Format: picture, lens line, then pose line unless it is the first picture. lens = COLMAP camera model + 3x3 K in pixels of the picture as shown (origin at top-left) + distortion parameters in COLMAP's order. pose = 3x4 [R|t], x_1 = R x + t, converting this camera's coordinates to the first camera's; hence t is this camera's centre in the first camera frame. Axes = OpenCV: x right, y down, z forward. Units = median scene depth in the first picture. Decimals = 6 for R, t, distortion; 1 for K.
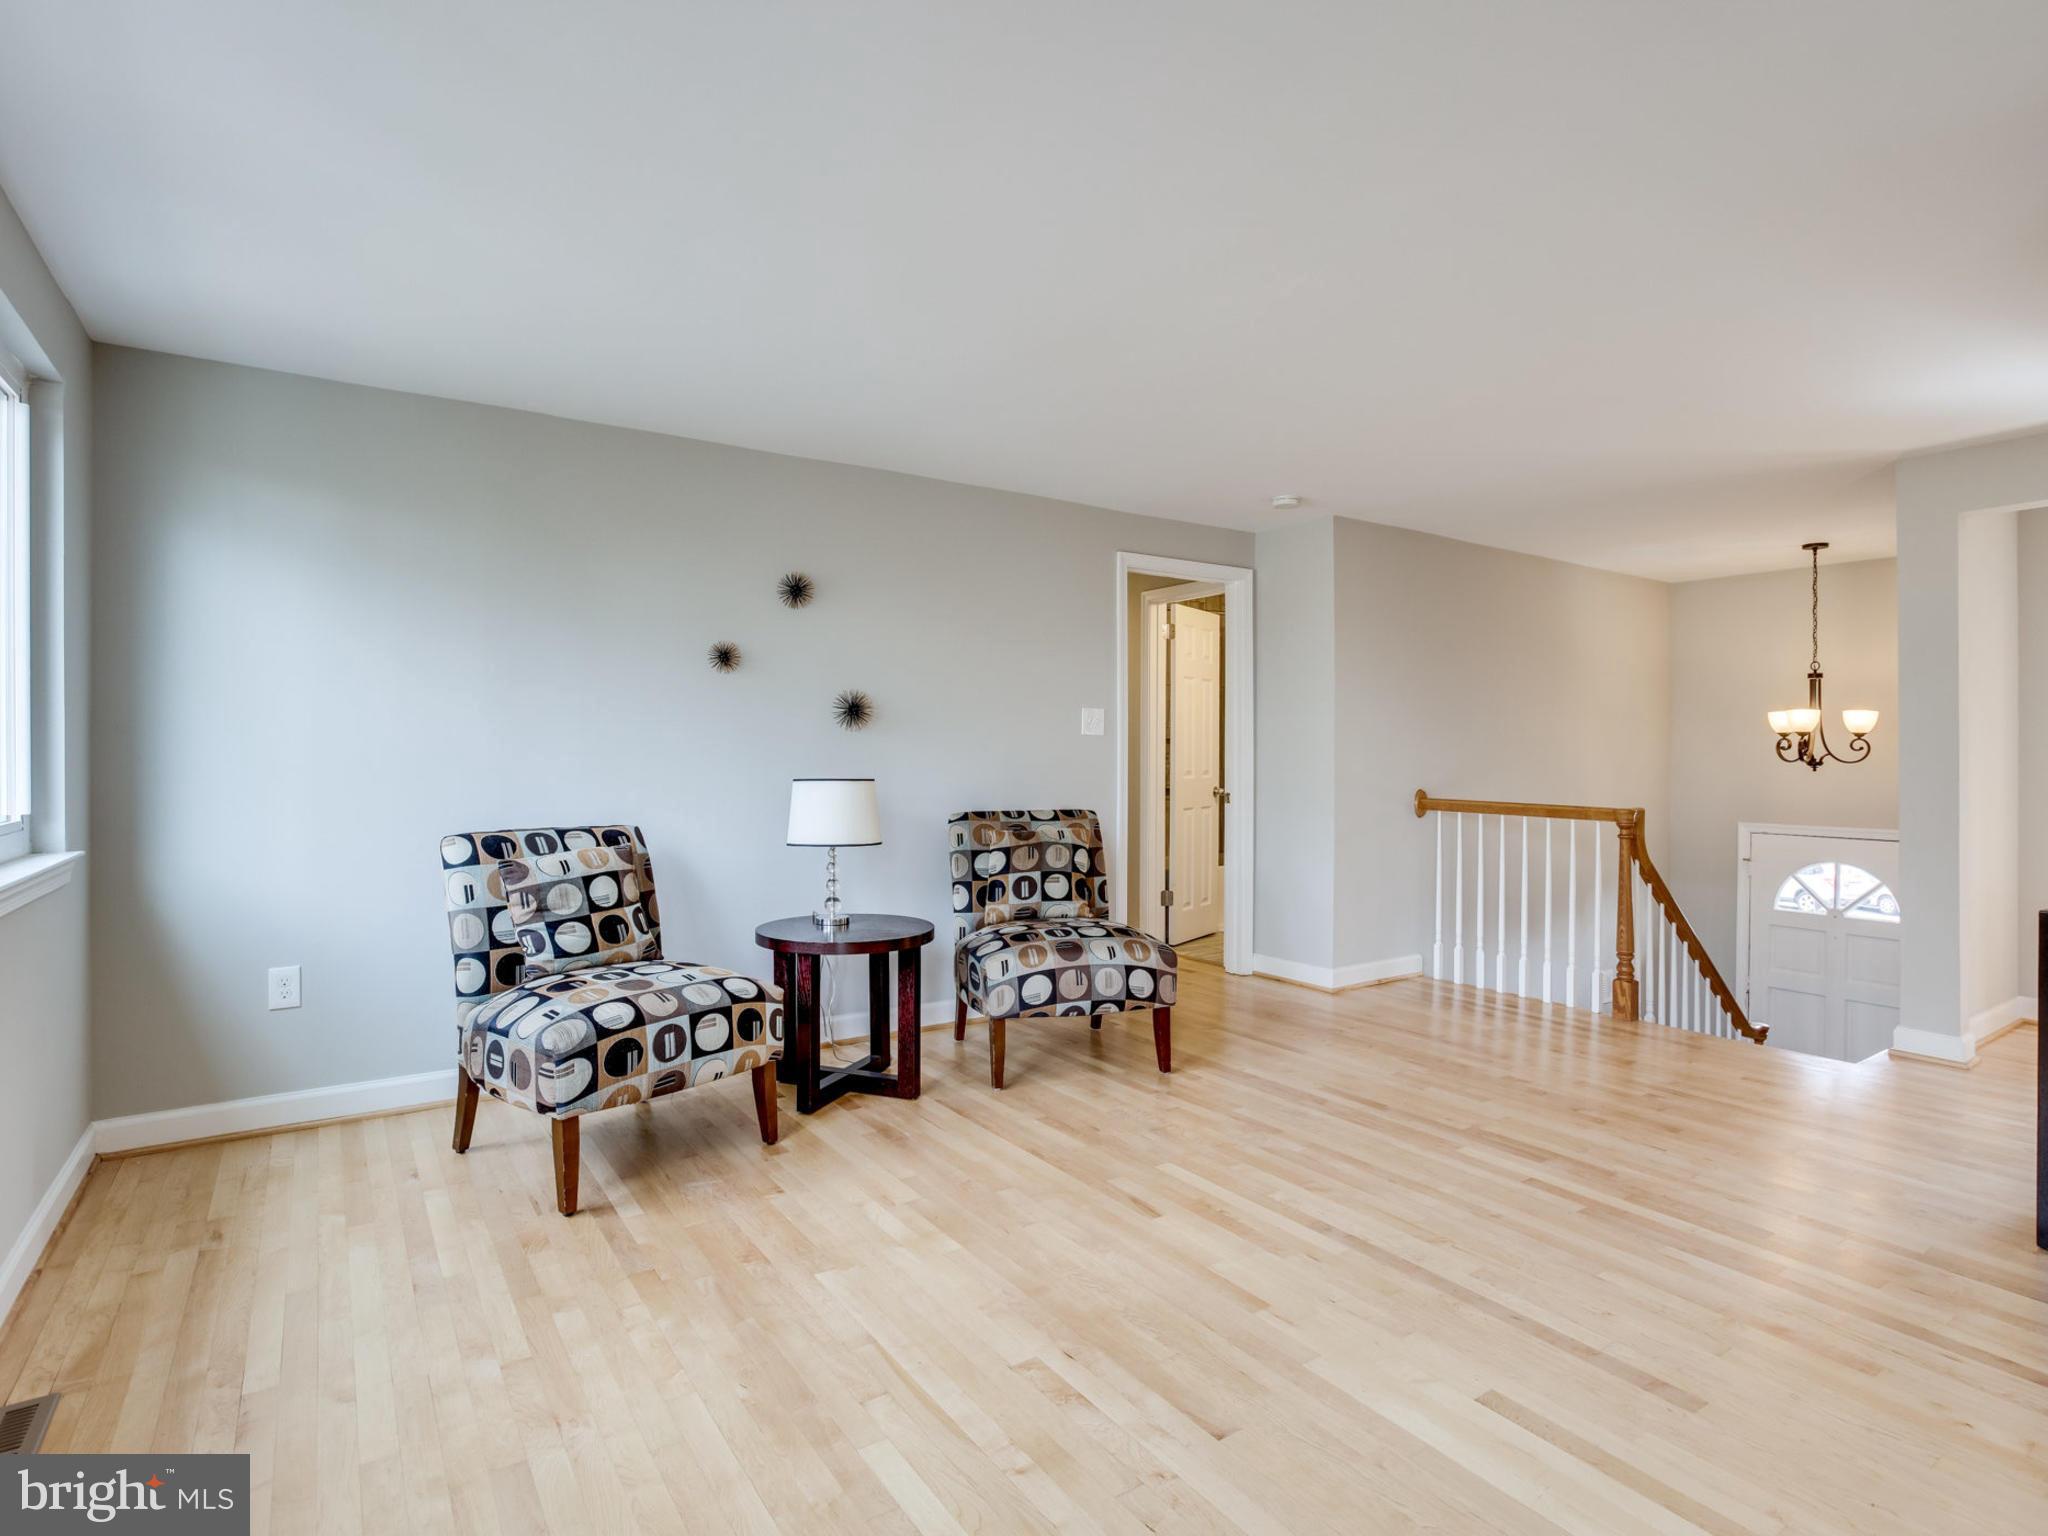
lens RADIAL K [[1057.3, 0, 1030.6], [0, 1057.3, 748.6], [0, 0, 1]] dist [-0.037056, 0.014262]
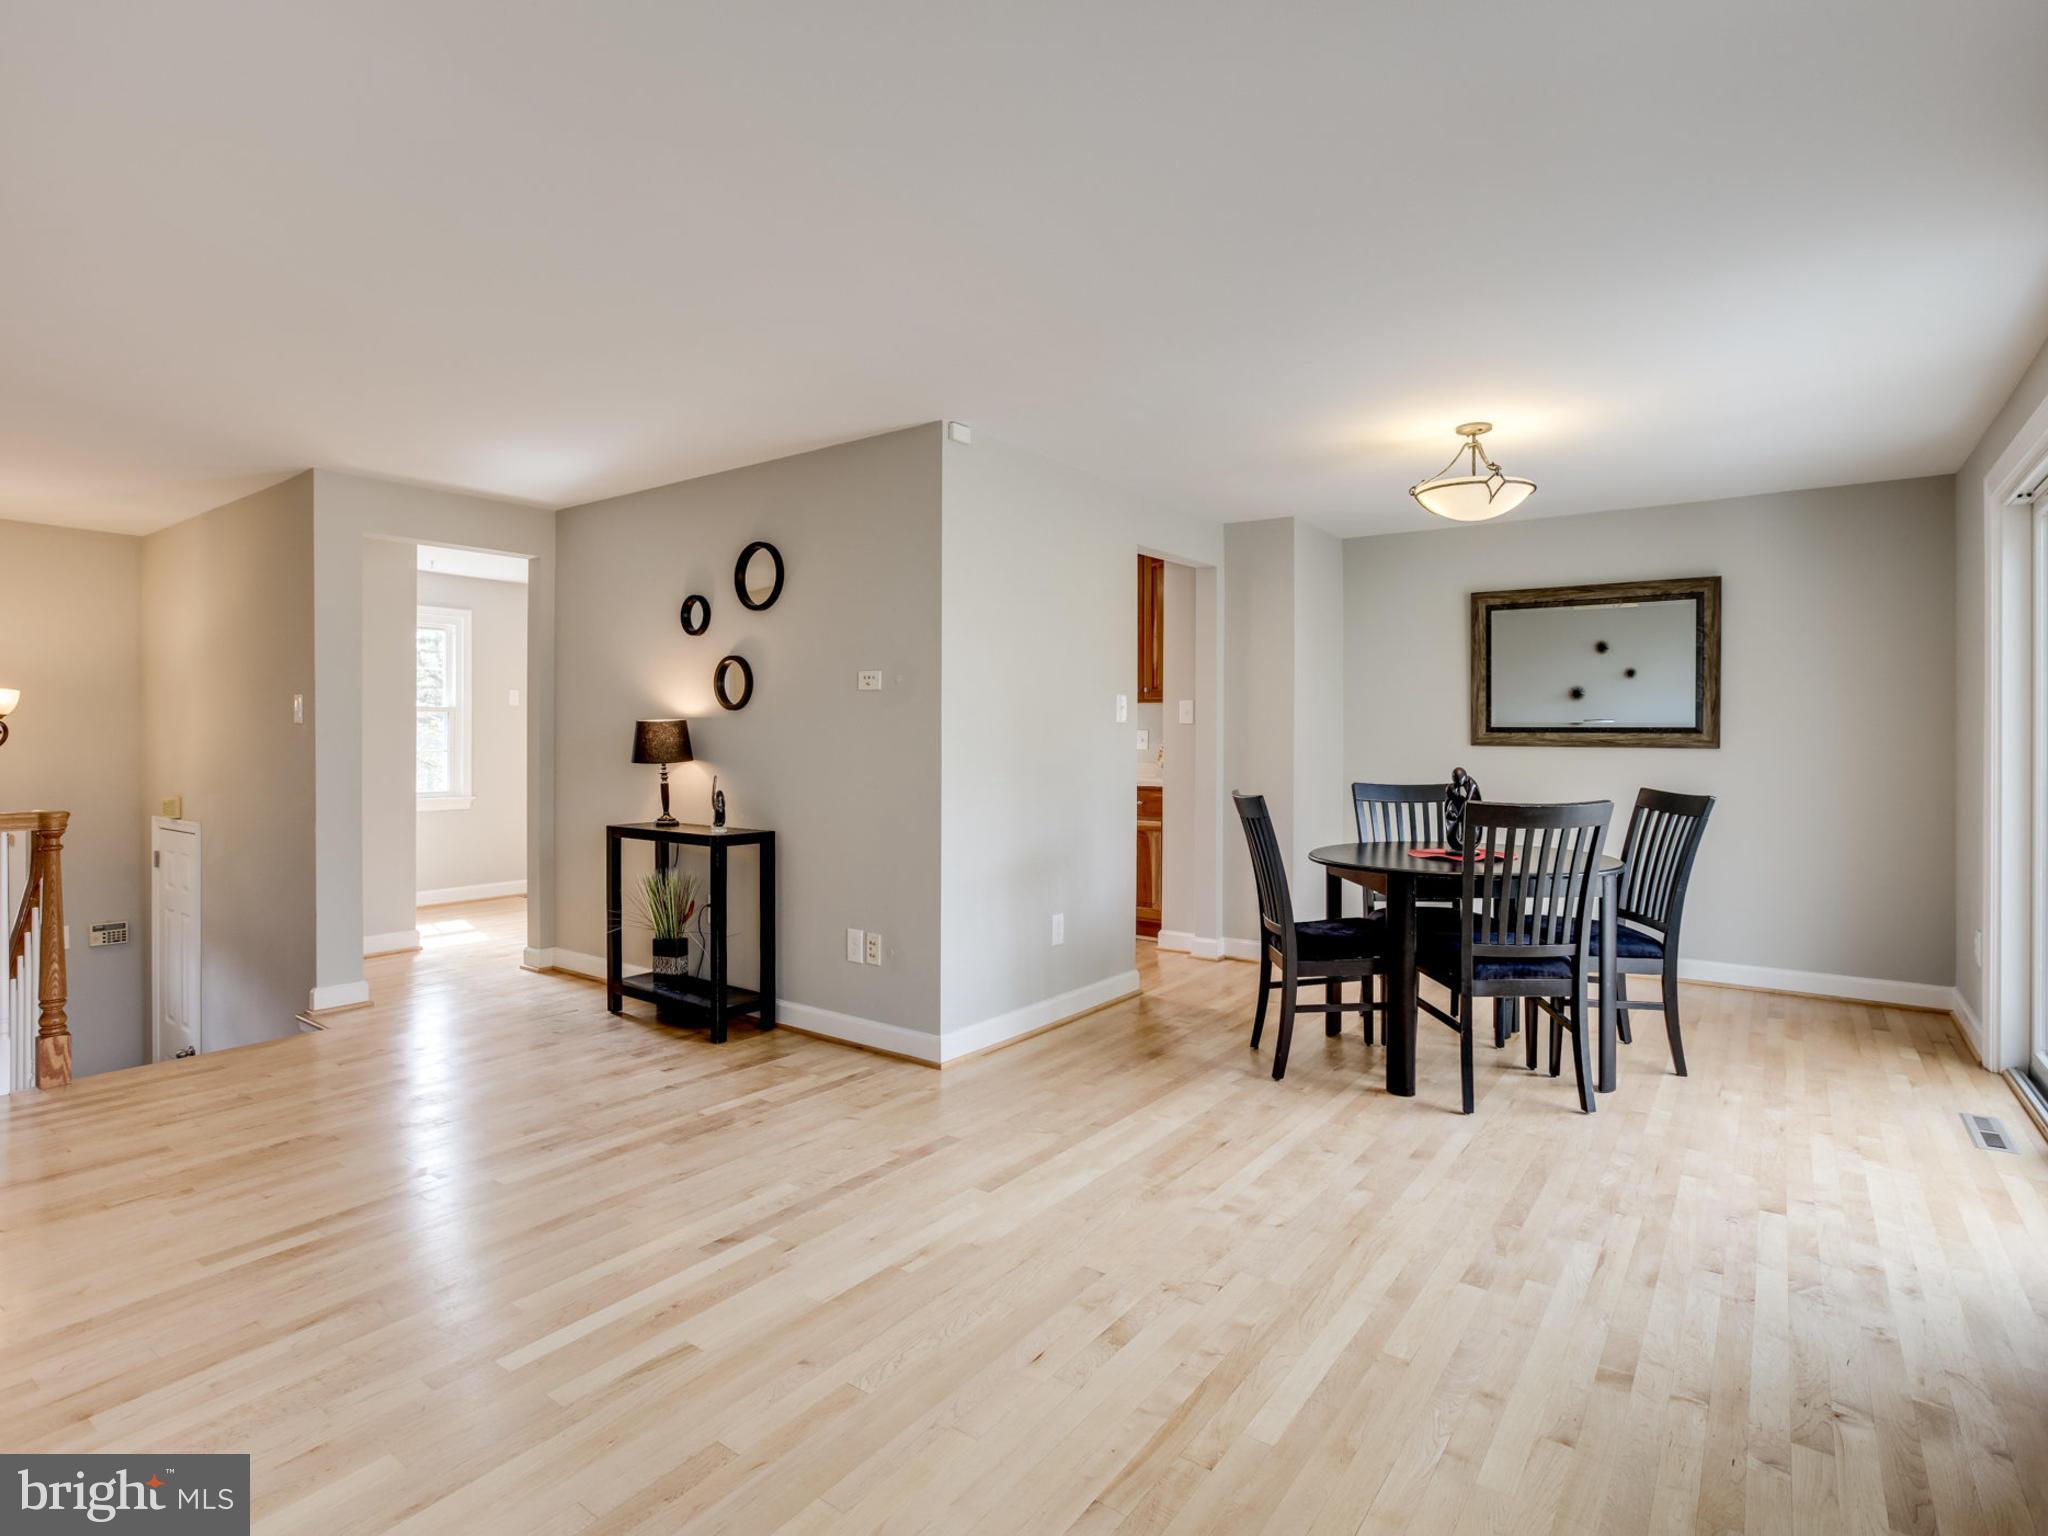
lens RADIAL K [[1057.3, 0, 1022.8], [0, 1057.3, 749.2], [0, 0, 1]] dist [-0.037056, 0.014262]
pose [[-0.338190, -0.012864, 0.940990, -1.579593], [-0.003187, 0.999916, 0.012524, 0.002063], [-0.941073, 0.001237, -0.338202, 2.437954]]
